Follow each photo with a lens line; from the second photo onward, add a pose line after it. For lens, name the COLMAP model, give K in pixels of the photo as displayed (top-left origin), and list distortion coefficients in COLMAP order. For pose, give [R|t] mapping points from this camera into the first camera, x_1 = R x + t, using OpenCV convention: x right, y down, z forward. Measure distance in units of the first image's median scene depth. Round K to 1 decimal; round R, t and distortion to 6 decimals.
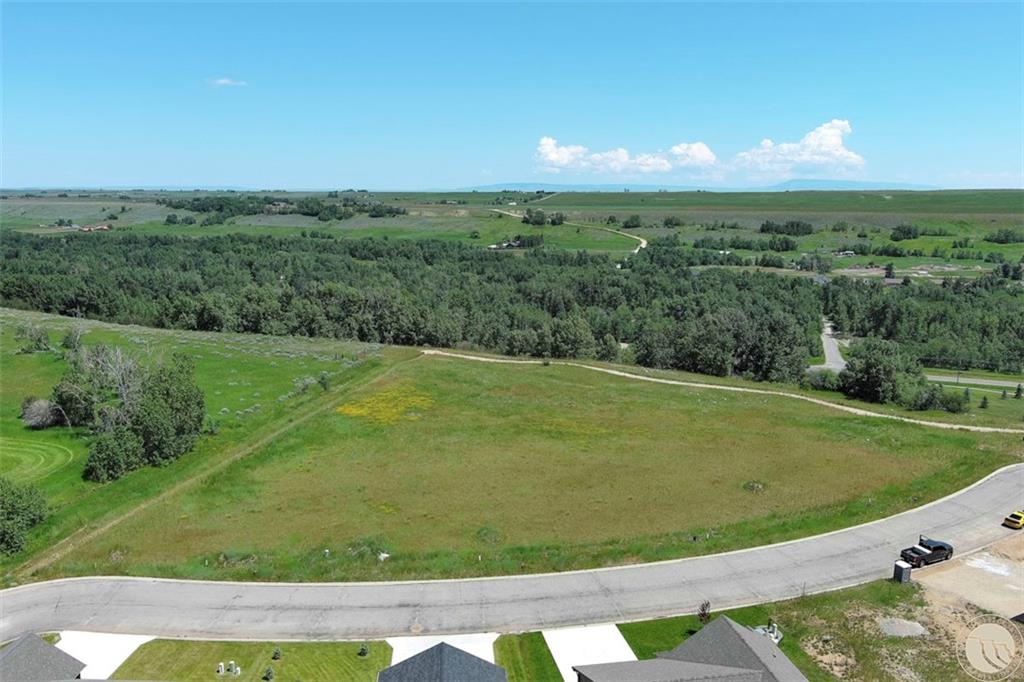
lens RADIAL K [[820.2, 0, 512.0], [0, 820.2, 341.0], [0, 0, 1]] dist [0.032686, -0.042823]
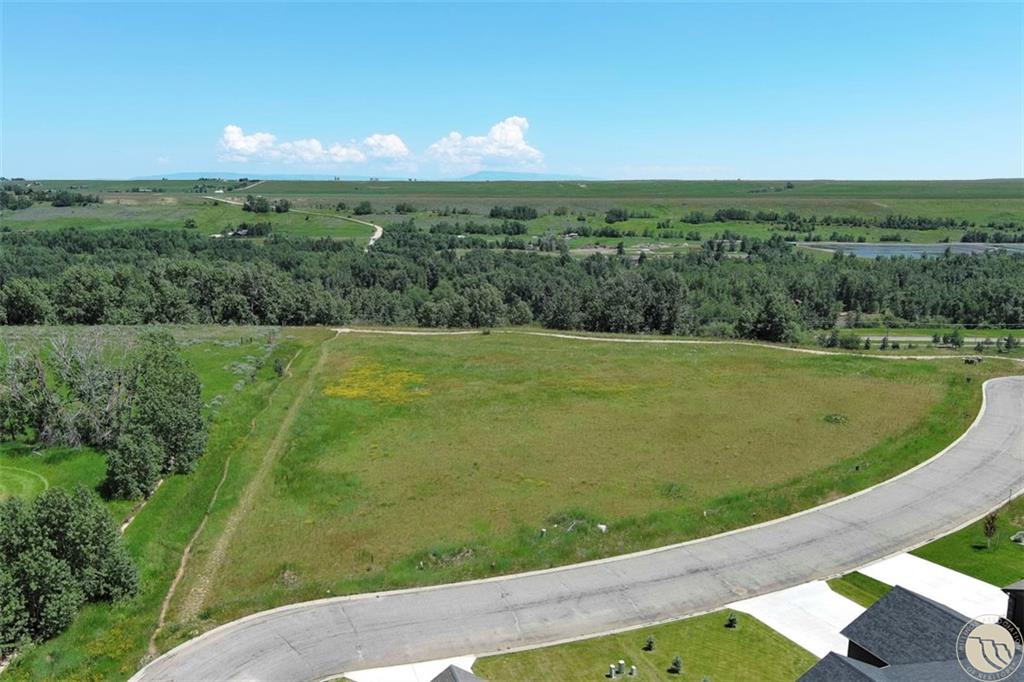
lens RADIAL K [[822.0, 0, 512.0], [0, 822.0, 341.0], [0, 0, 1]] dist [0.027784, -0.030086]
pose [[0.935908, -0.065199, 0.346158, -0.042992], [0.061560, 0.997872, 0.021509, 0.003142], [-0.346823, 0.001179, 0.937930, 0.016998]]
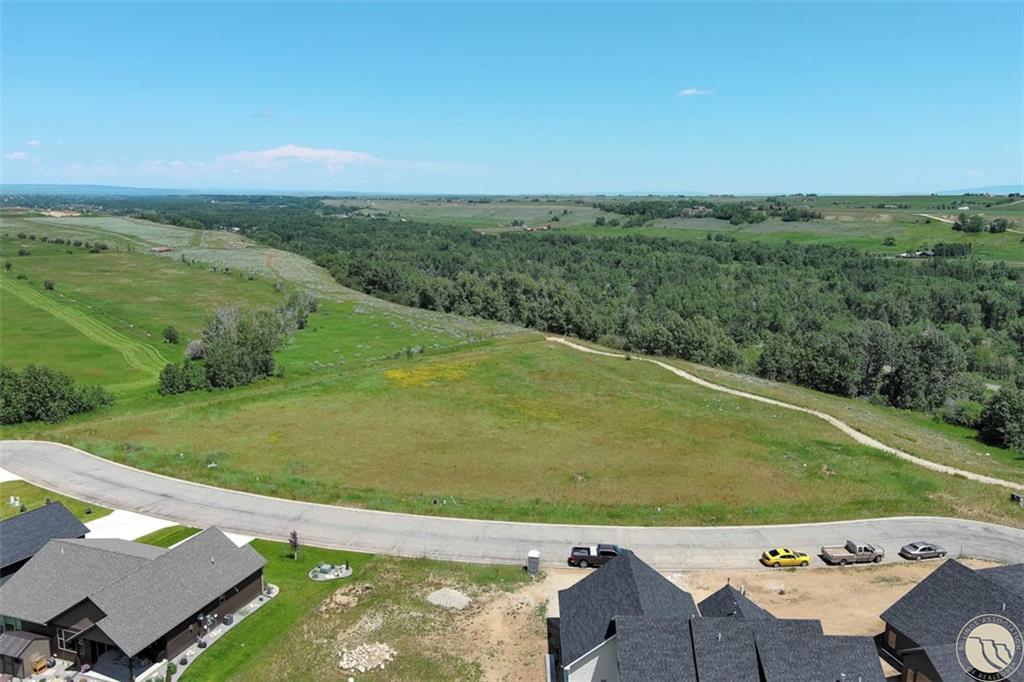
lens RADIAL K [[814.2, 0, 512.0], [0, 814.2, 341.0], [0, 0, 1]] dist [0.036797, -0.056603]
pose [[0.859950, 0.088097, -0.502718, 0.070044], [-0.090308, 0.995713, 0.020010, -0.000096], [0.502326, 0.028192, 0.864219, 0.010008]]
